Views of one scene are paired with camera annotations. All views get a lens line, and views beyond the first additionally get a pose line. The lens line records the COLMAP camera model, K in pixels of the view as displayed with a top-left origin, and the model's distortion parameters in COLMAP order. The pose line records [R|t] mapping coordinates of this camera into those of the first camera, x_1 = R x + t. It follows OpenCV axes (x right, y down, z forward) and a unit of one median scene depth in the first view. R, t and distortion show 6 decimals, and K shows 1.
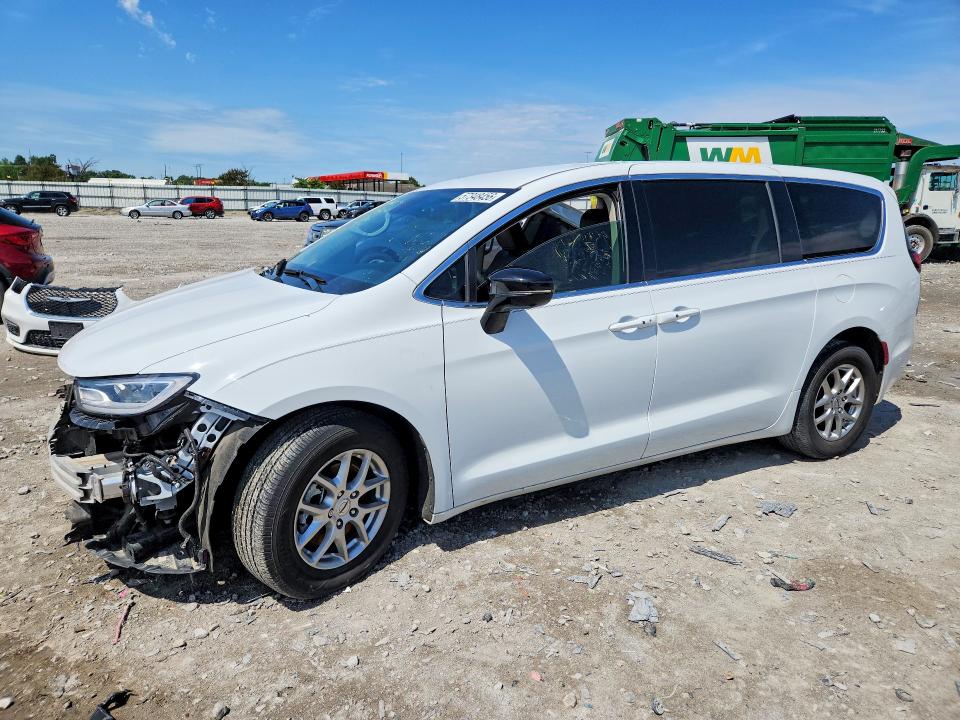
lens RADIAL K [[656.9, 0, 480.0], [0, 656.9, 360.0], [0, 0, 1]] dist [-0.001577, -0.001190]
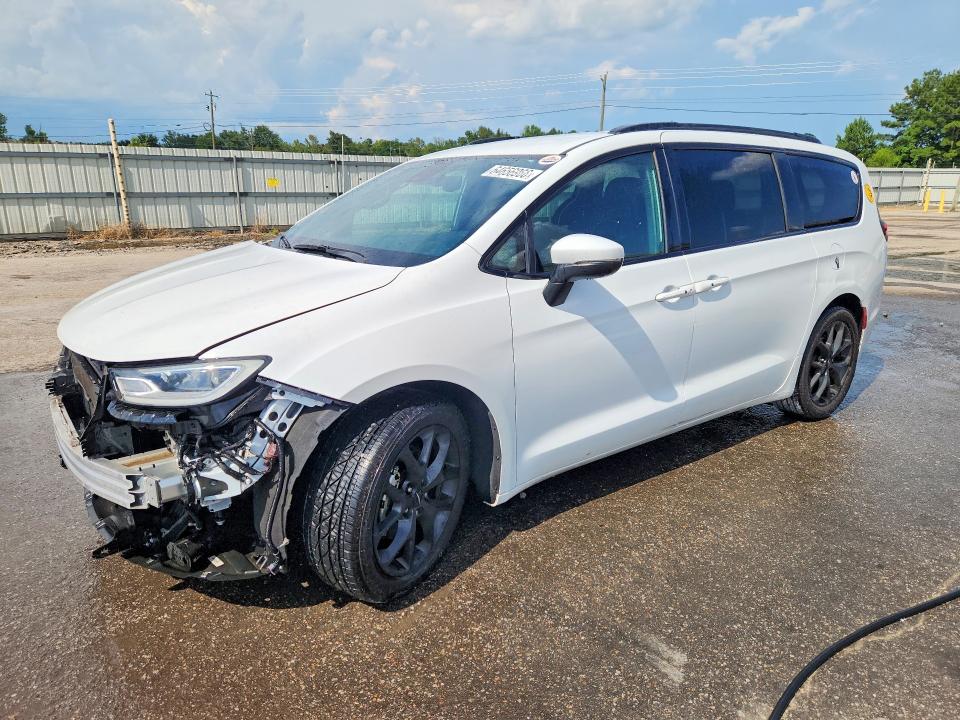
lens RADIAL K [[656.9, 0, 480.0], [0, 656.9, 360.0], [0, 0, 1]] dist [-0.001577, -0.001190]
pose [[0.986360, -0.041519, 0.159279, -0.255937], [0.038824, 0.999046, 0.019999, 0.017350], [-0.159957, -0.013542, 0.987031, 0.055705]]
